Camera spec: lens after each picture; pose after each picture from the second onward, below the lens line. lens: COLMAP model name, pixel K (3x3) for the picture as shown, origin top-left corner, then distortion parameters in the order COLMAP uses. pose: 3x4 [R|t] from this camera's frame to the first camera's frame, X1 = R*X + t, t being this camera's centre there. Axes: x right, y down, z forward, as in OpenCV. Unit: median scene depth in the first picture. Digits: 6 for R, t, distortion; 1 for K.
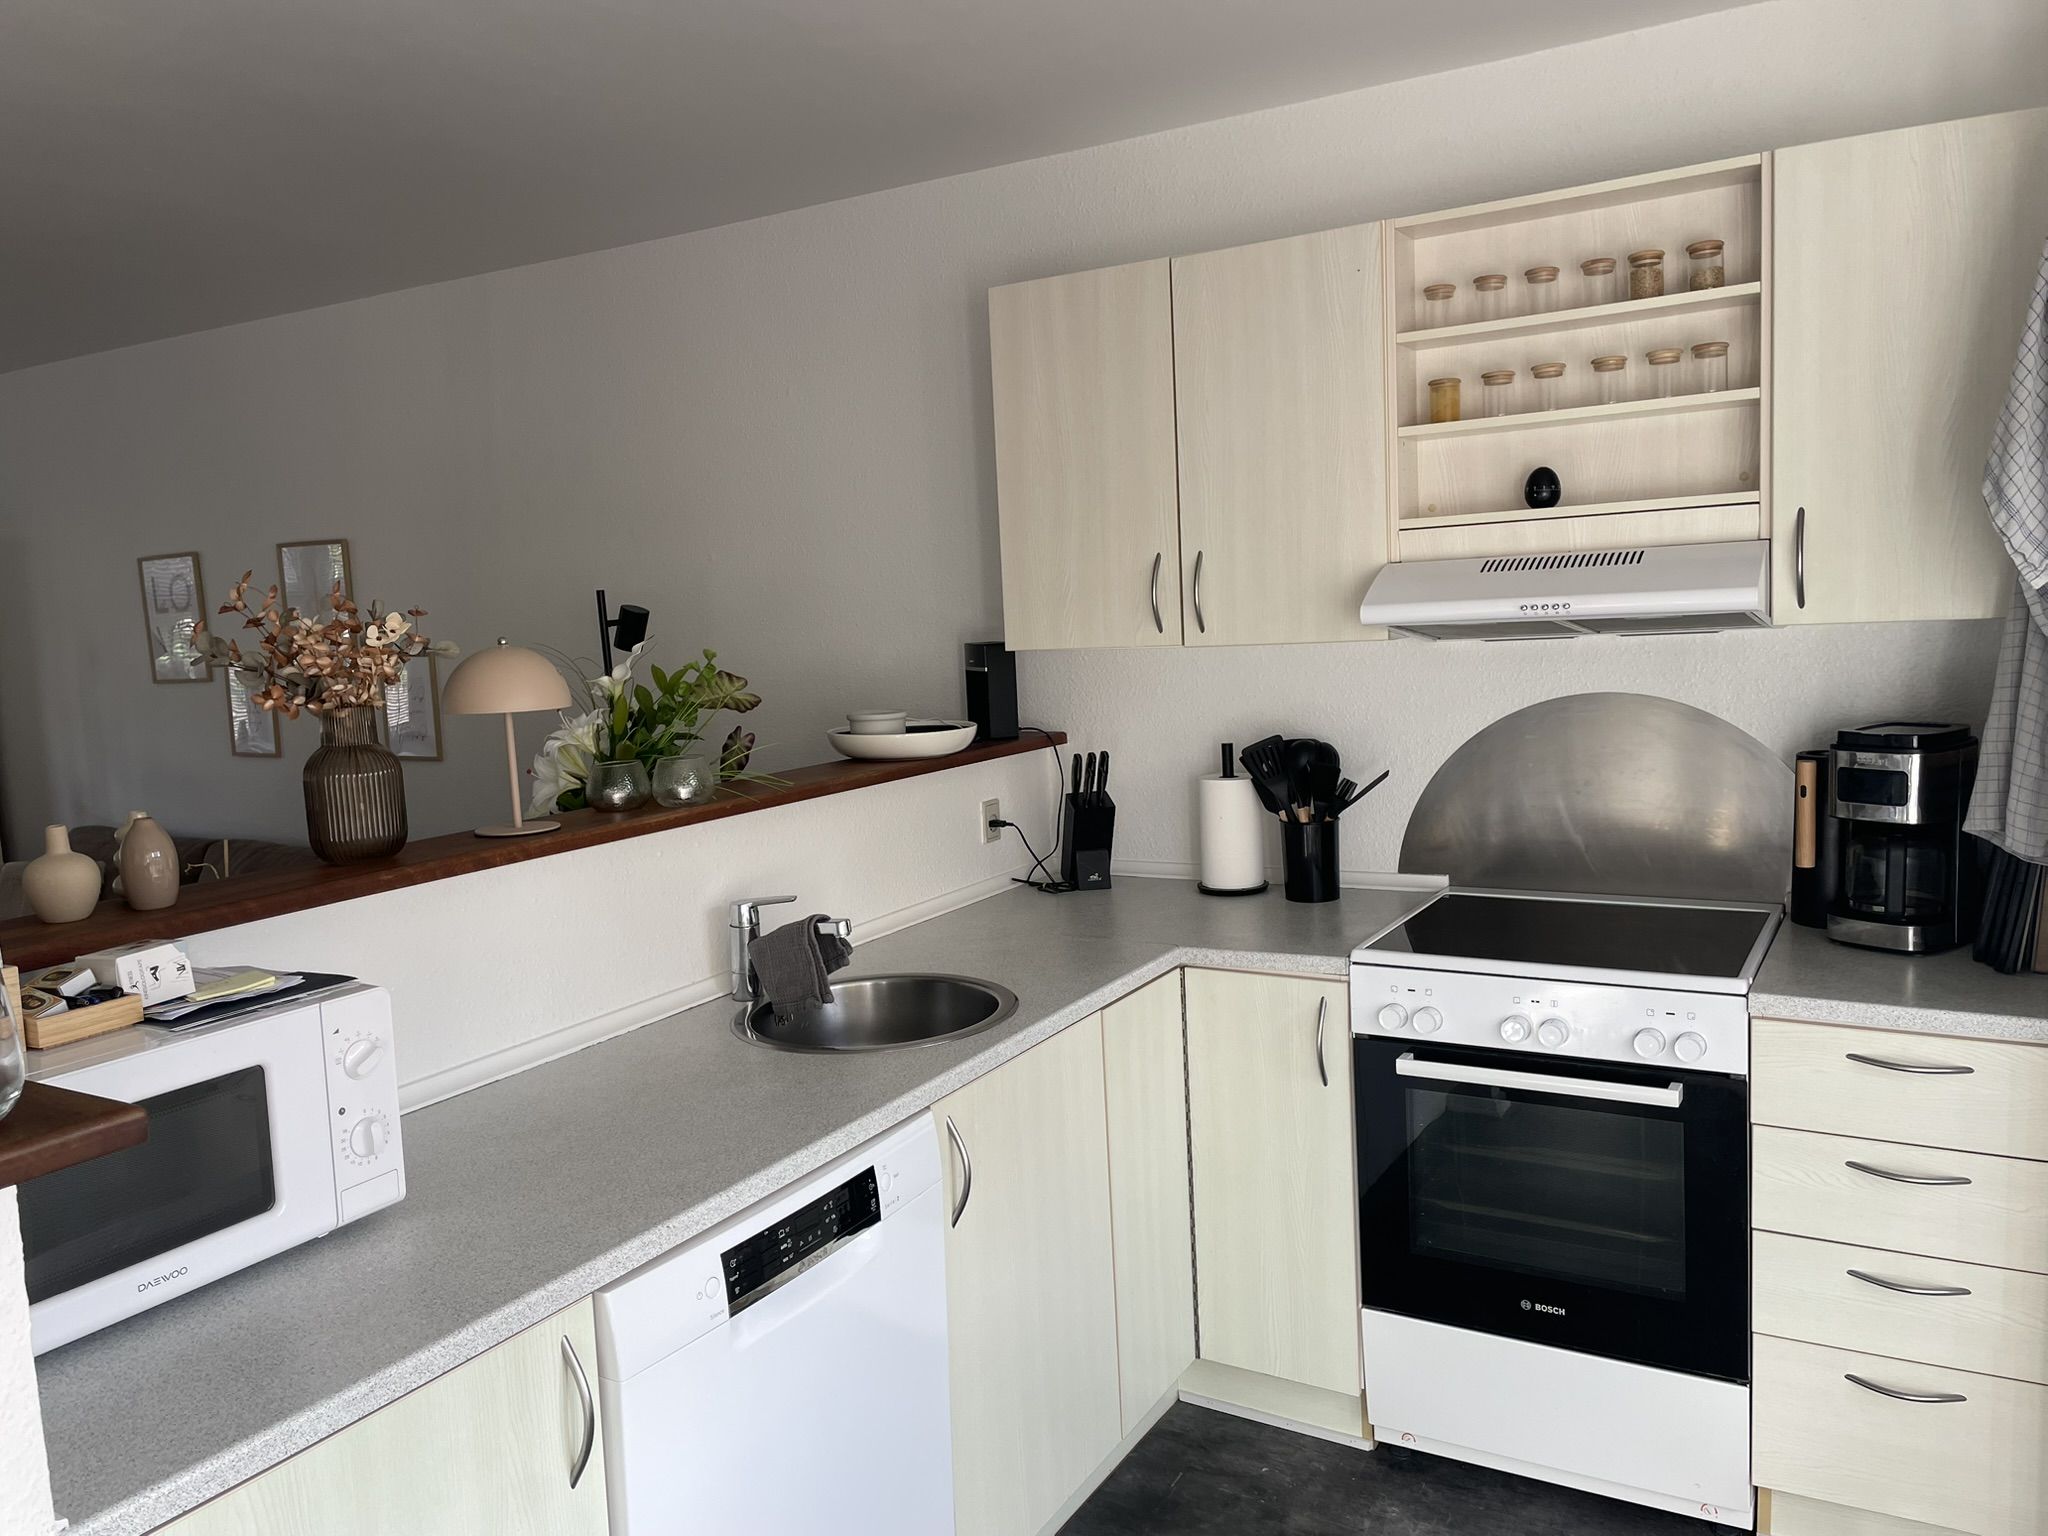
lens RADIAL K [[1531.0, 0, 1024.0], [0, 1531.0, 768.0], [0, 0, 1]] dist [0.006907, 0.001553]
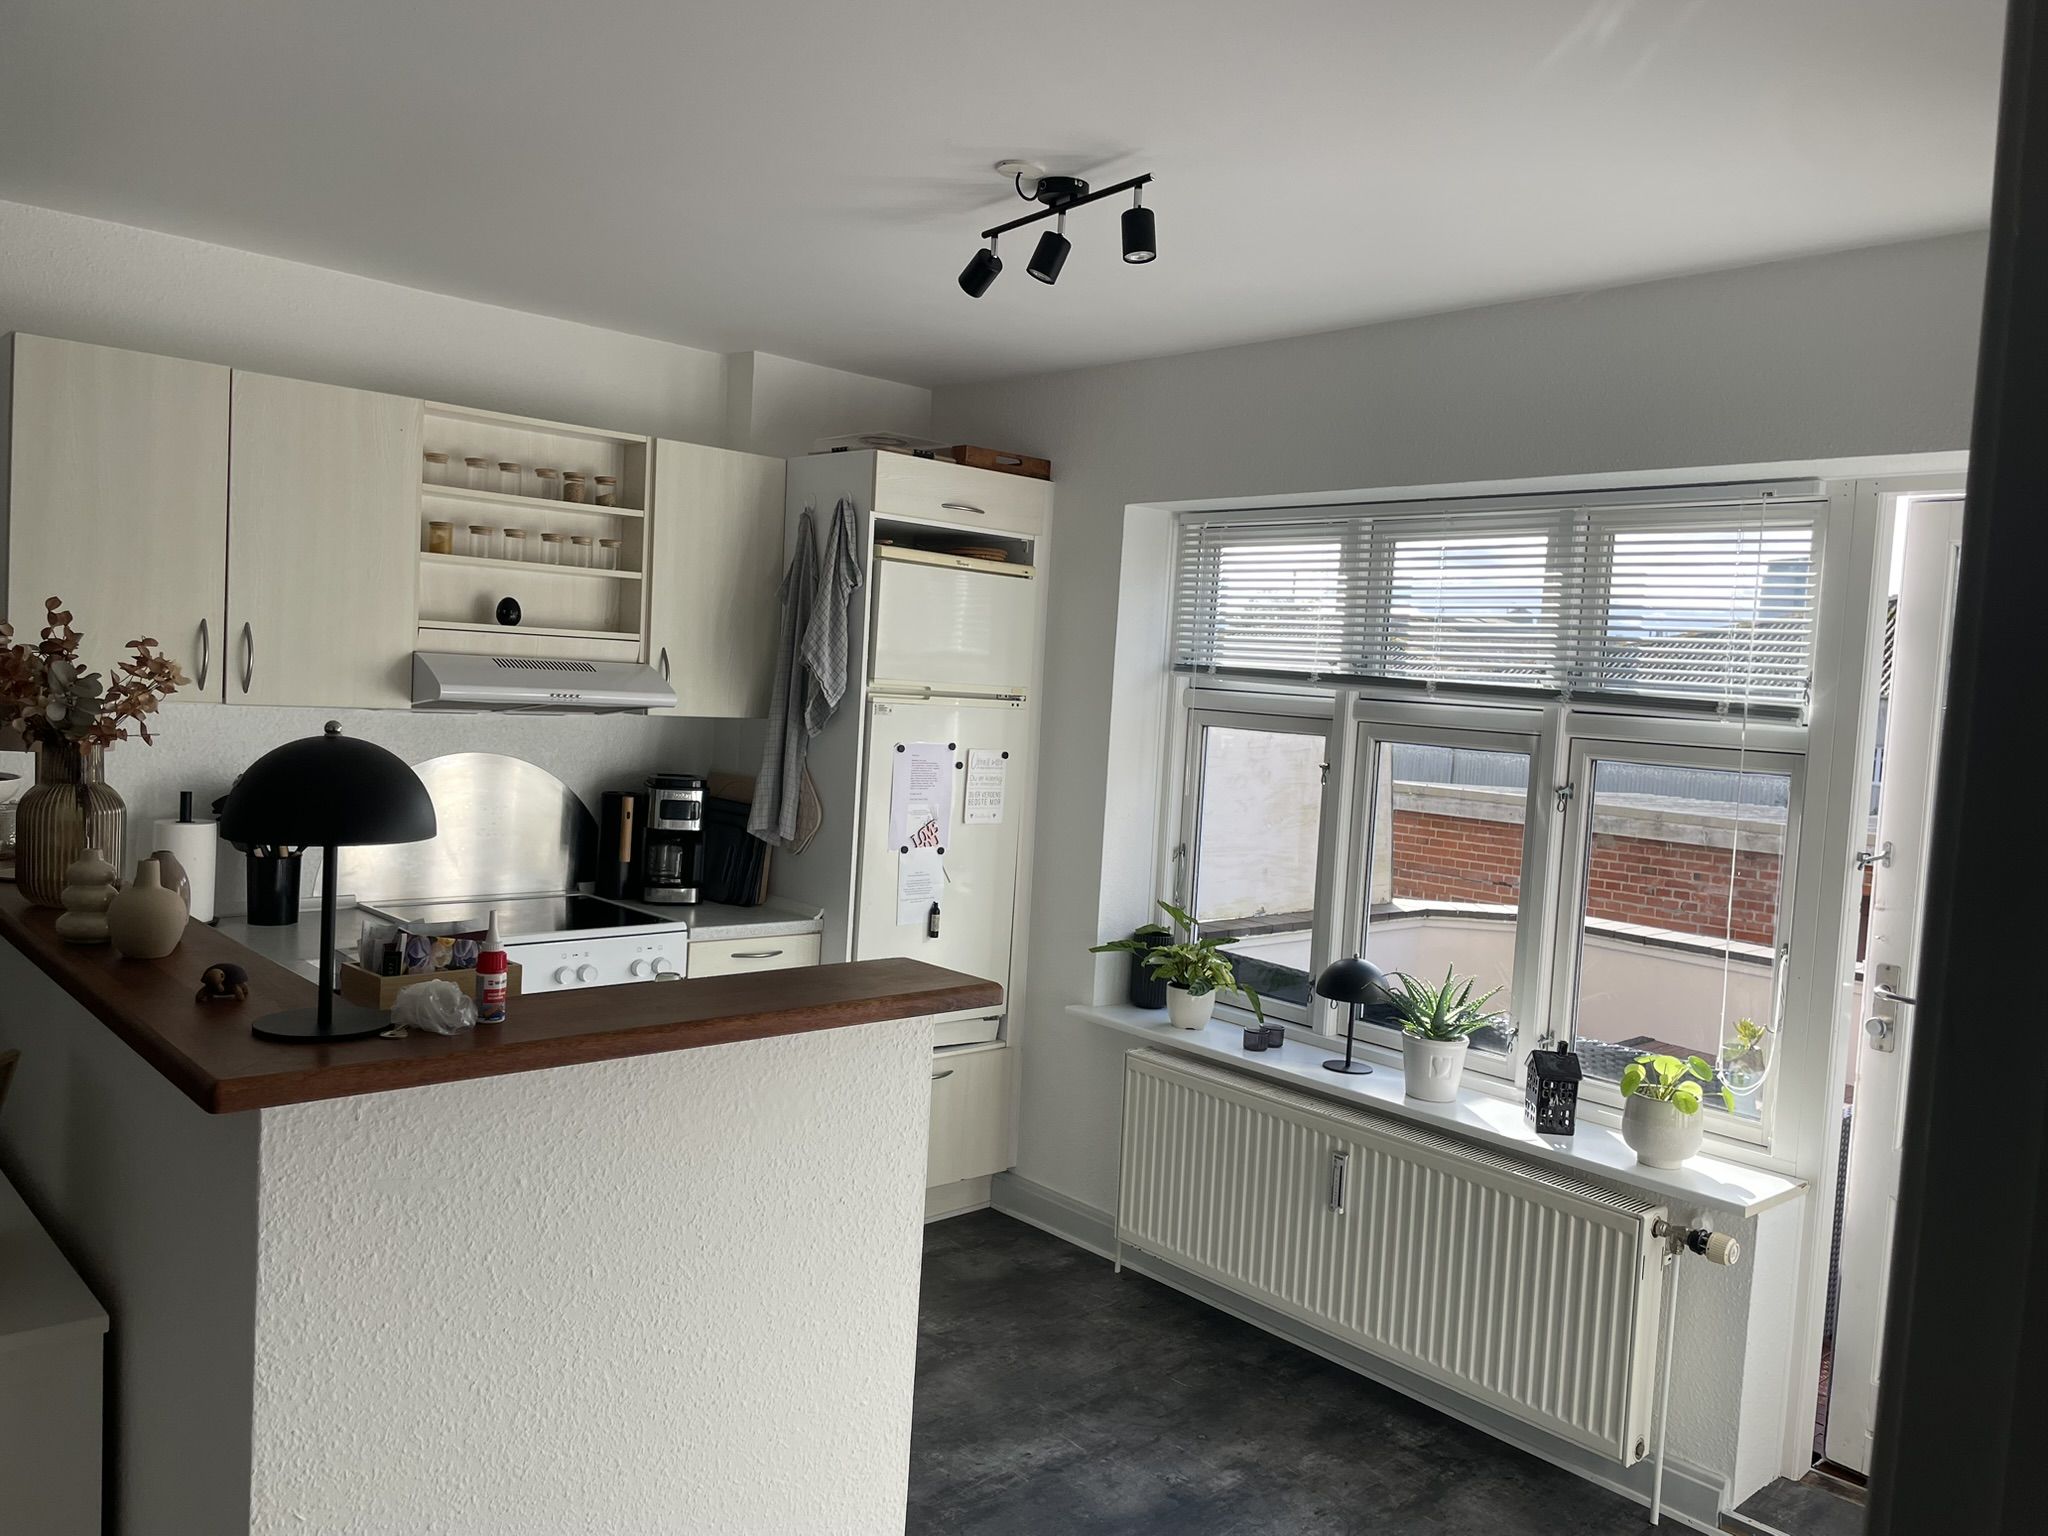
lens RADIAL K [[1531.0, 0, 1024.0], [0, 1531.0, 768.0], [0, 0, 1]] dist [0.006907, 0.001553]
pose [[0.269495, 0.011172, 0.962937, -0.976635], [0.035382, 0.999143, -0.021494, 0.015062], [-0.962352, 0.039863, 0.268869, 0.149265]]
